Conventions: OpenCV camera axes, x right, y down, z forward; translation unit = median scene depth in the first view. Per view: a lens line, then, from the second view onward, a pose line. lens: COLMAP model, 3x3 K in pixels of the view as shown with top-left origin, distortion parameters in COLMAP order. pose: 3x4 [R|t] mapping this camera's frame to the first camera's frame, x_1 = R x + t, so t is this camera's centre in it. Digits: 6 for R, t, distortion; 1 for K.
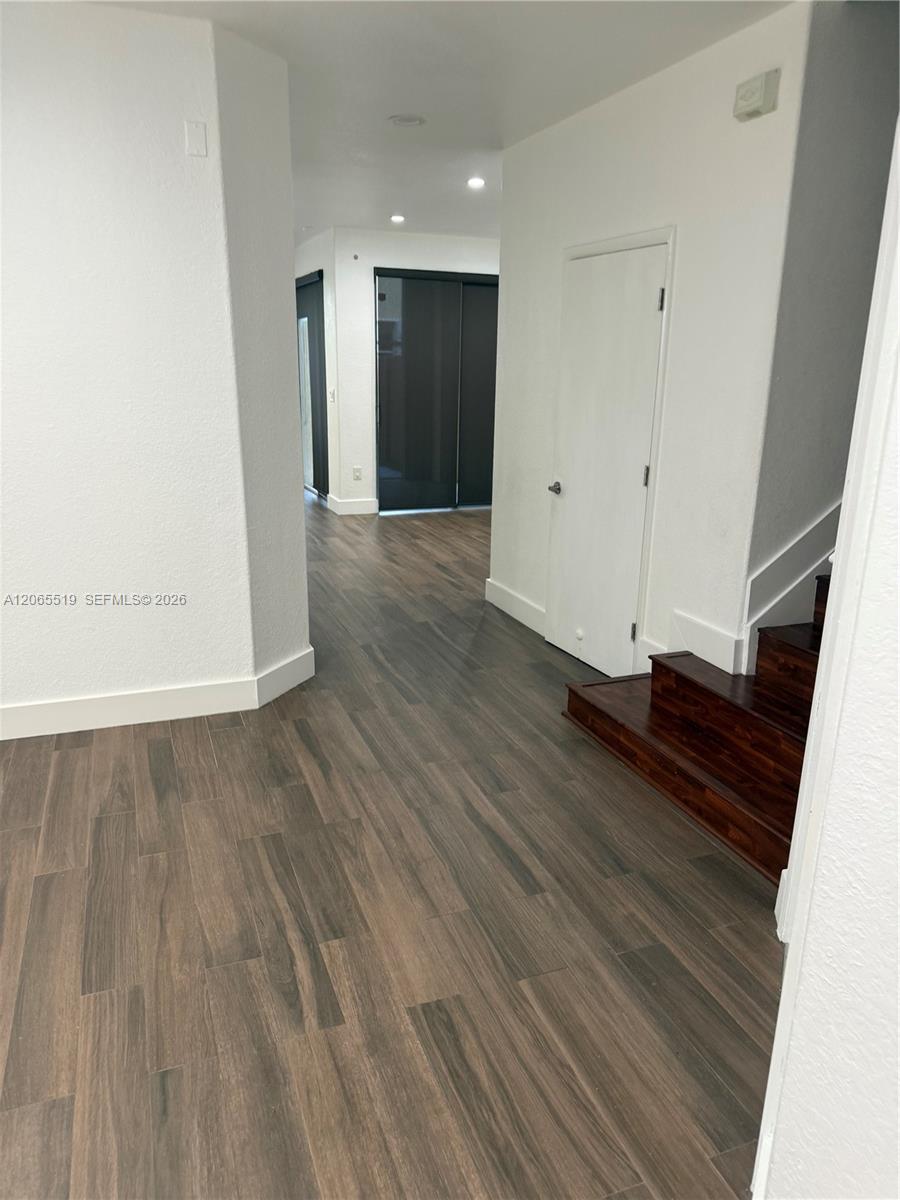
lens RADIAL K [[827.4, 0, 450.0], [0, 827.4, 600.0], [0, 0, 1]] dist [0.128886, -0.214392]
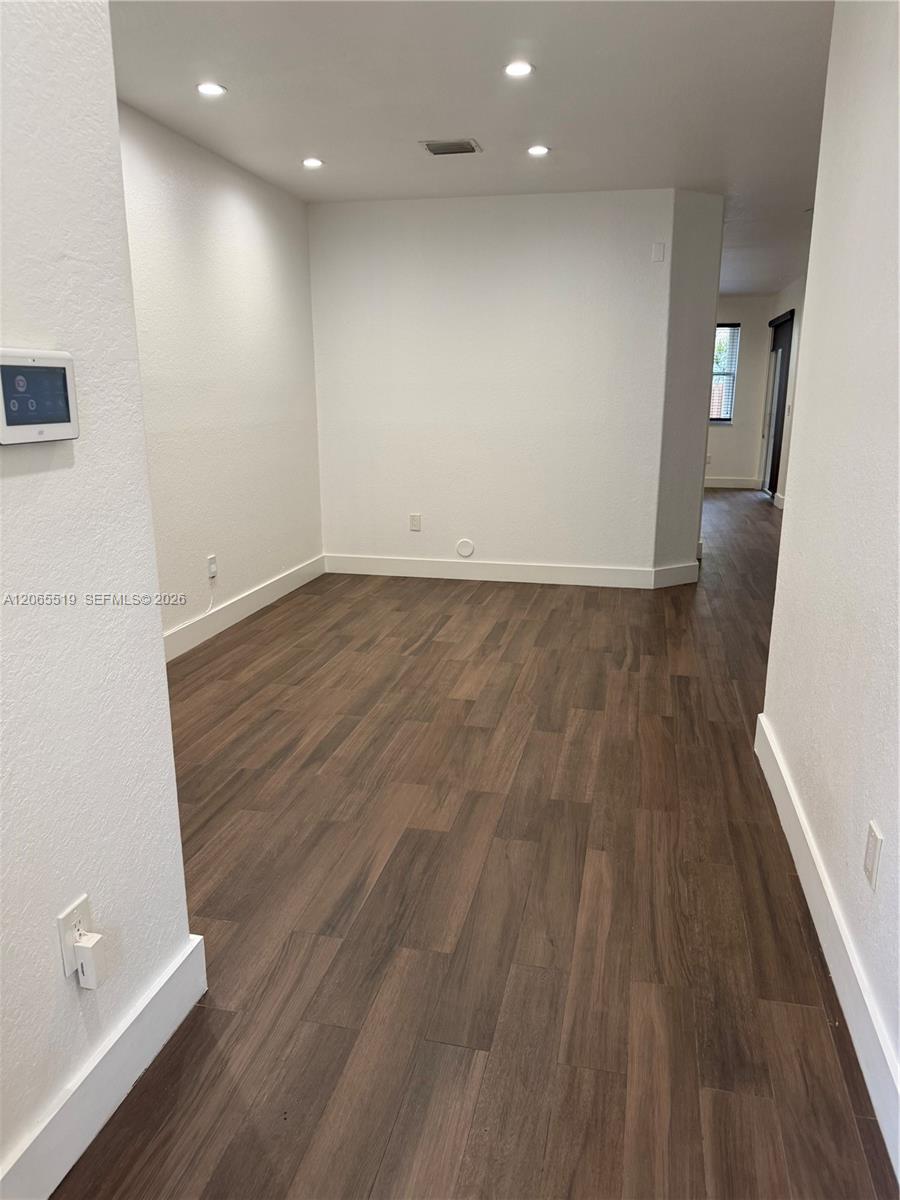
lens RADIAL K [[827.4, 0, 450.0], [0, 827.4, 600.0], [0, 0, 1]] dist [0.128886, -0.214392]
pose [[0.830511, 0.121270, -0.543640, 0.531061], [-0.141922, 0.989870, 0.003998, 0.328273], [0.538618, 0.073834, 0.839309, -0.931696]]
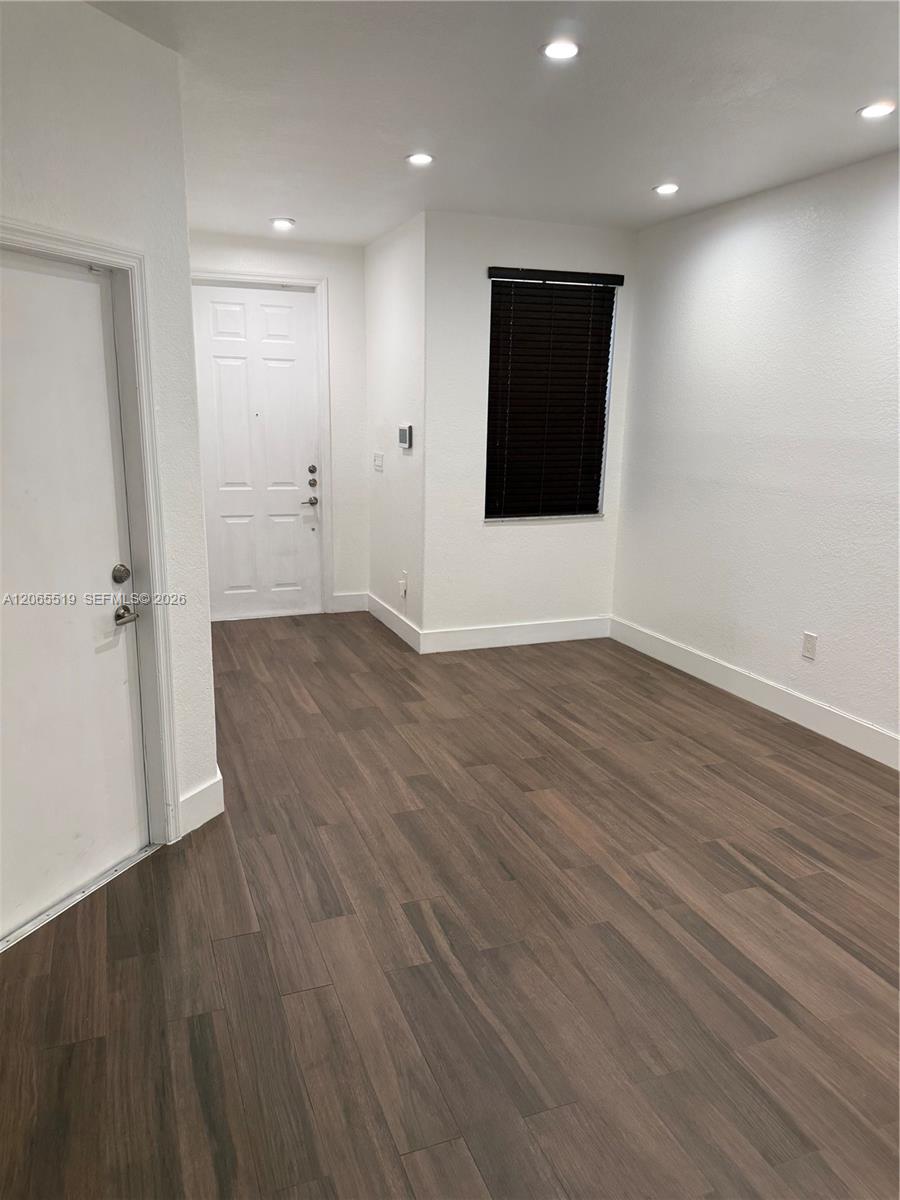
lens RADIAL K [[827.4, 0, 450.0], [0, 827.4, 600.0], [0, 0, 1]] dist [0.128886, -0.214392]
pose [[-0.999427, -0.027397, -0.019900, -0.142195], [-0.033608, 0.874376, 0.484084, -0.511031], [0.004138, 0.484475, -0.874795, 1.689746]]
